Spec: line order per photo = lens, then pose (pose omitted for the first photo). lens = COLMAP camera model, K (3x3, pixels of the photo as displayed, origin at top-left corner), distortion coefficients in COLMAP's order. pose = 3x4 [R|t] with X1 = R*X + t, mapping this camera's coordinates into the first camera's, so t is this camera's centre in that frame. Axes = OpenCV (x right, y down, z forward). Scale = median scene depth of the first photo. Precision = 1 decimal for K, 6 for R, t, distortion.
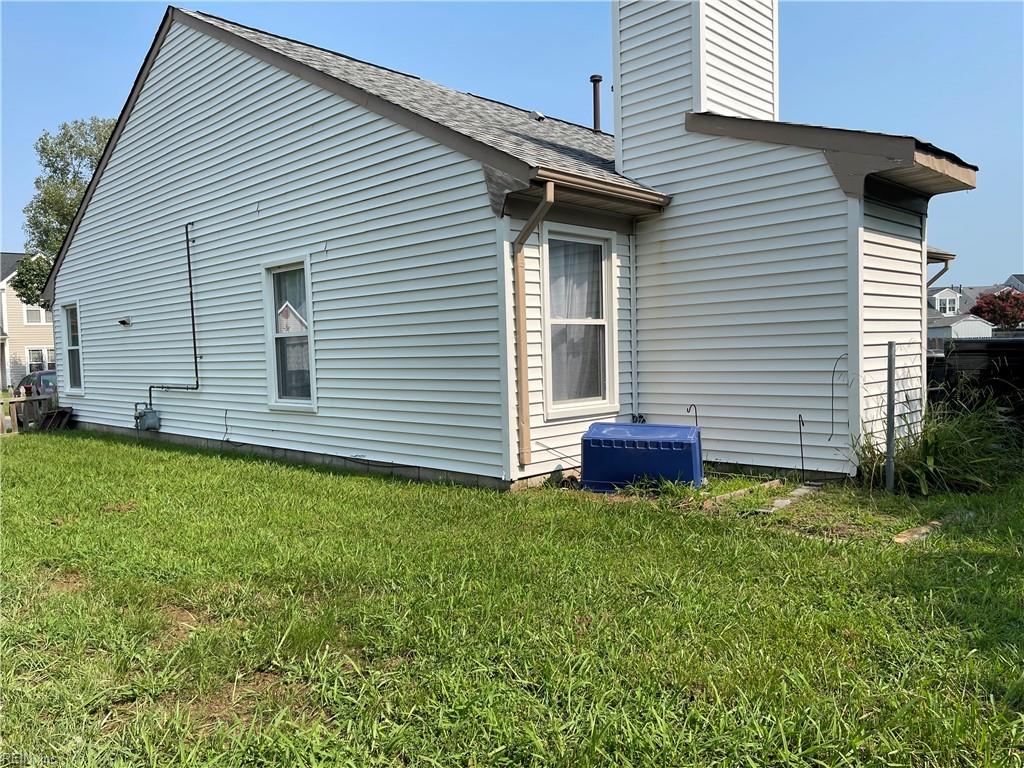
lens RADIAL K [[768.5, 0, 520.6], [0, 768.5, 391.6], [0, 0, 1]] dist [0.067368, -0.098025]
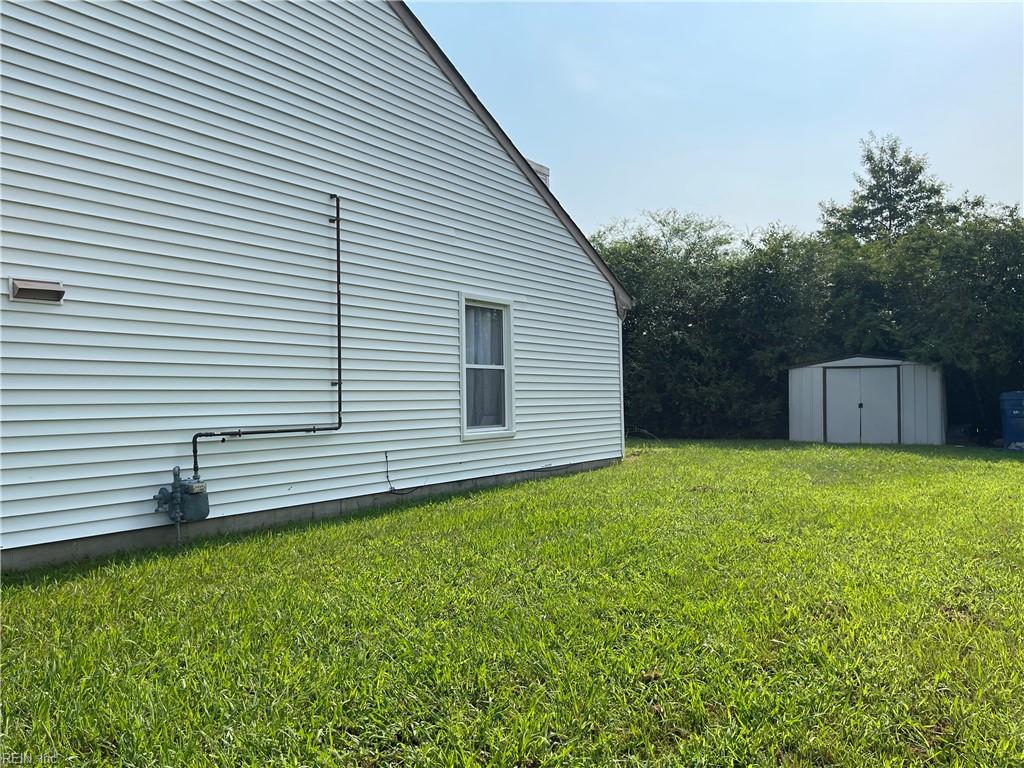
lens RADIAL K [[768.5, 0, 513.3], [0, 768.5, 381.0], [0, 0, 1]] dist [0.067368, -0.098025]
pose [[-0.159523, 0.047567, 0.986048, -1.851250], [0.065203, 0.997165, -0.037555, -0.016651], [-0.985039, 0.058302, -0.162172, 1.561897]]
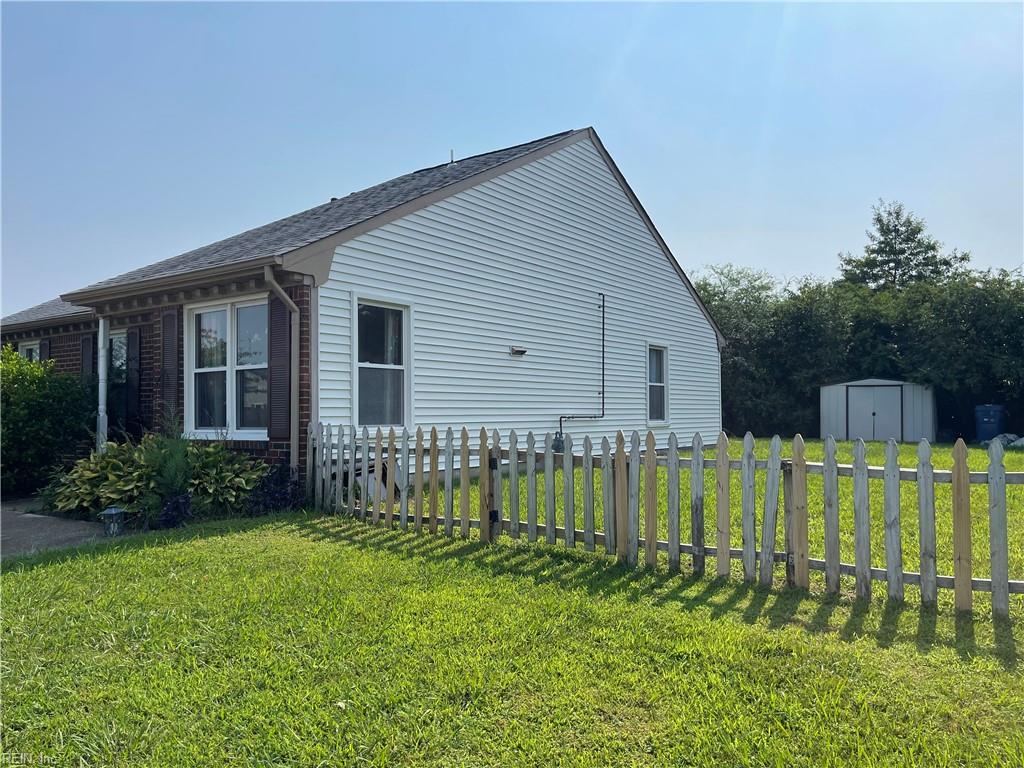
lens RADIAL K [[768.5, 0, 510.2], [0, 768.5, 380.9], [0, 0, 1]] dist [0.067368, -0.098025]
pose [[-0.155259, 0.059843, 0.986060, -2.763012], [0.051928, 0.997278, -0.052347, -0.007804], [-0.986508, 0.043077, -0.157944, 2.223072]]
